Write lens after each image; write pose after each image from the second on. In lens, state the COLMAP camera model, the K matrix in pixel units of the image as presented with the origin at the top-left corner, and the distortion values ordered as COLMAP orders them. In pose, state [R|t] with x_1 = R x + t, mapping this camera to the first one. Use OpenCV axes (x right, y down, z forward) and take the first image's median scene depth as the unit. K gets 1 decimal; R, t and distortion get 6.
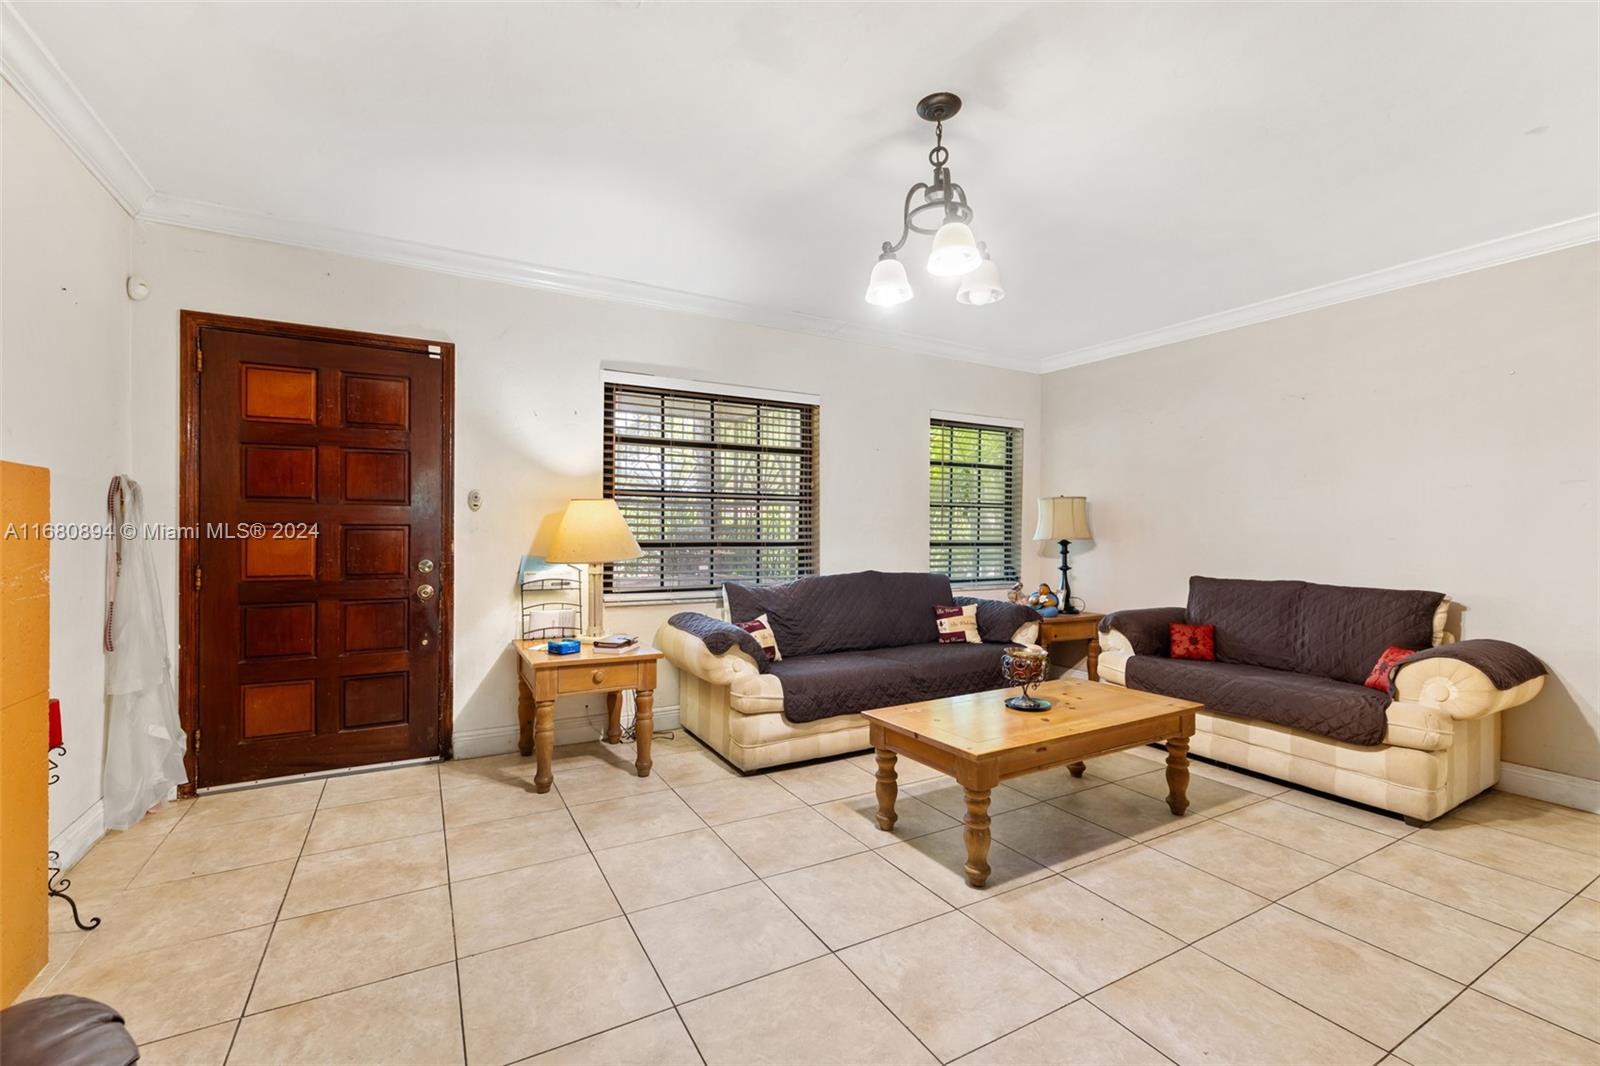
lens RADIAL K [[694.4, 0, 799.0], [0, 694.4, 532.4], [0, 0, 1]] dist [0.000609, 0.000243]
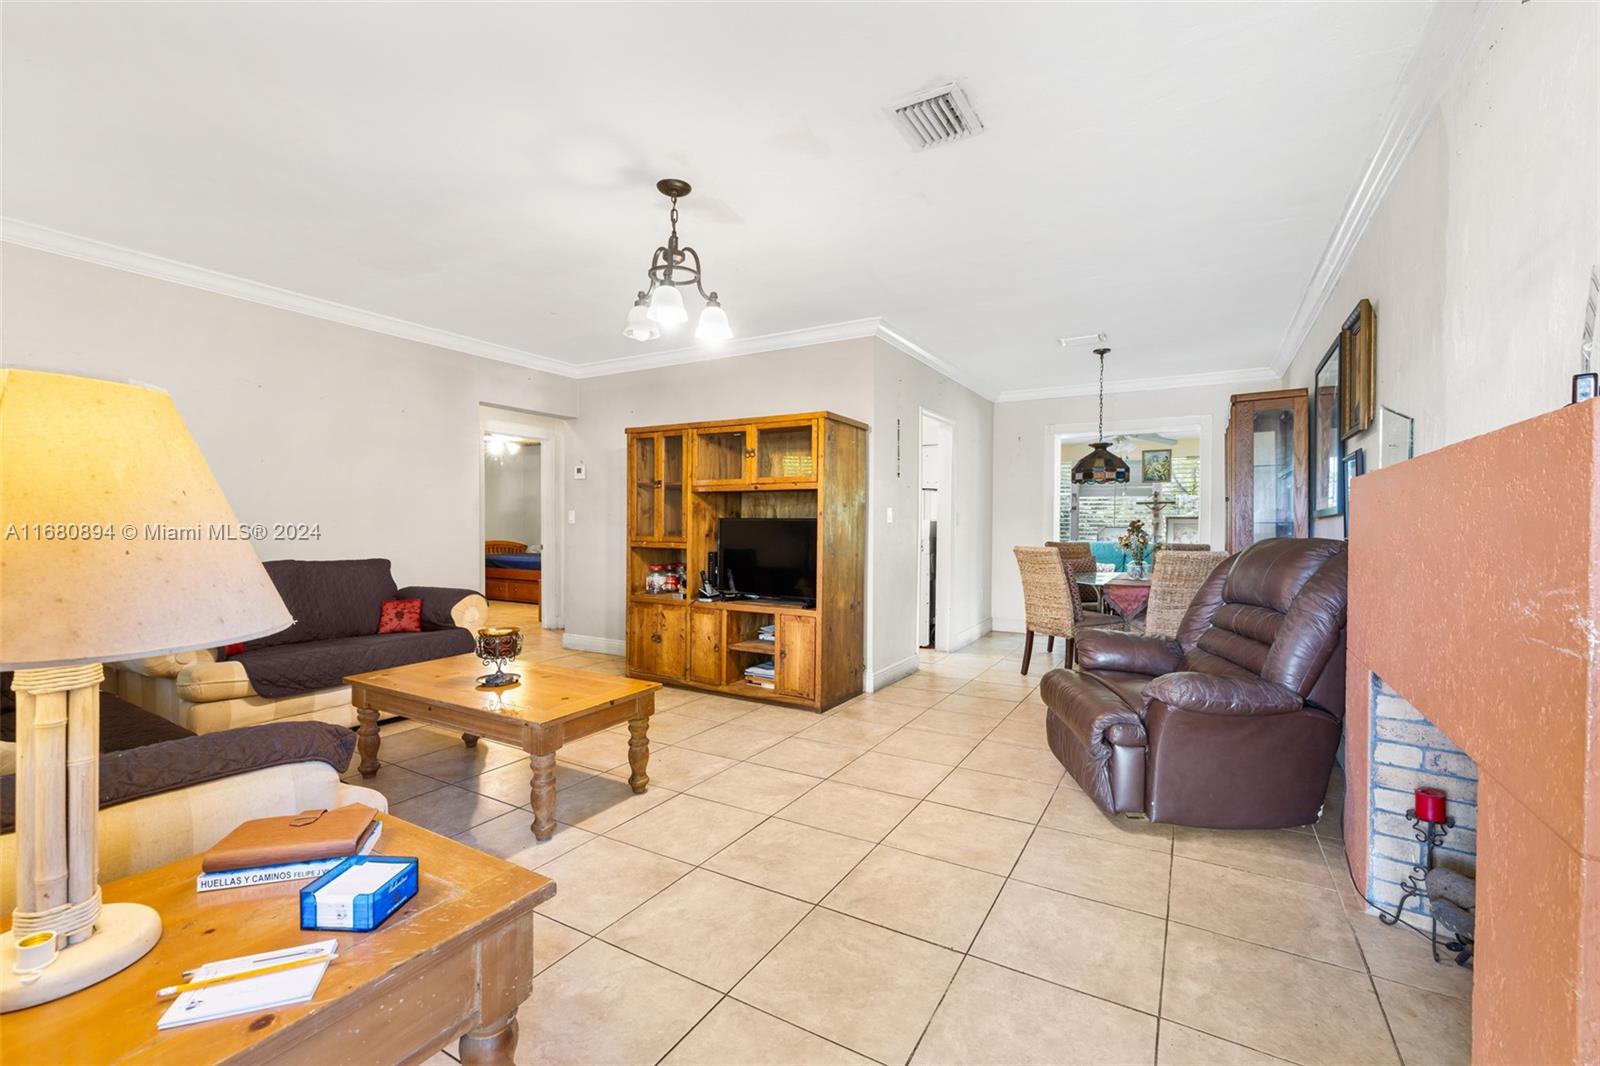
lens RADIAL K [[694.4, 0, 795.5], [0, 694.4, 528.6], [0, 0, 1]] dist [0.000609, 0.000243]
pose [[-0.514474, -0.016628, 0.857344, -1.038274], [-0.008886, 0.999862, 0.014059, -0.004398], [-0.857460, -0.000385, -0.514551, 1.477900]]
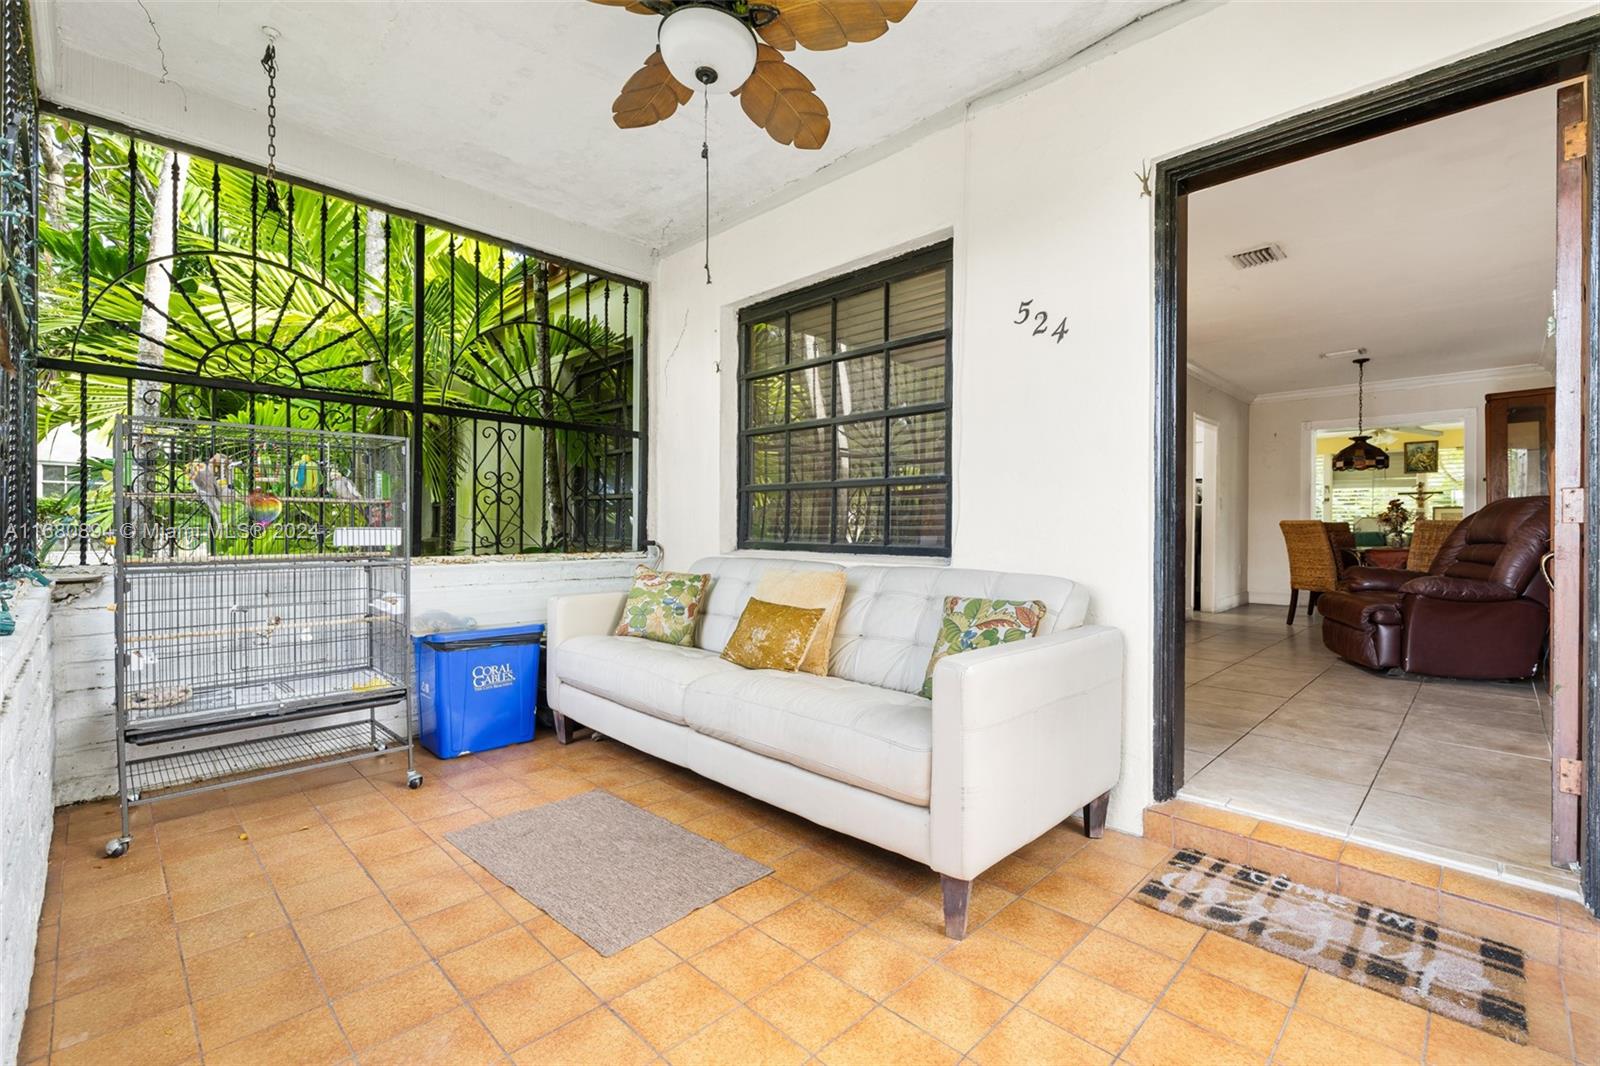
lens RADIAL K [[694.4, 0, 795.6], [0, 694.4, 525.9], [0, 0, 1]] dist [0.000609, 0.000243]
pose [[-0.276391, -0.006222, 0.961025, -1.624155], [-0.008785, 0.999954, 0.003948, 0.101052], [-0.961005, -0.007351, -0.276432, 2.356438]]
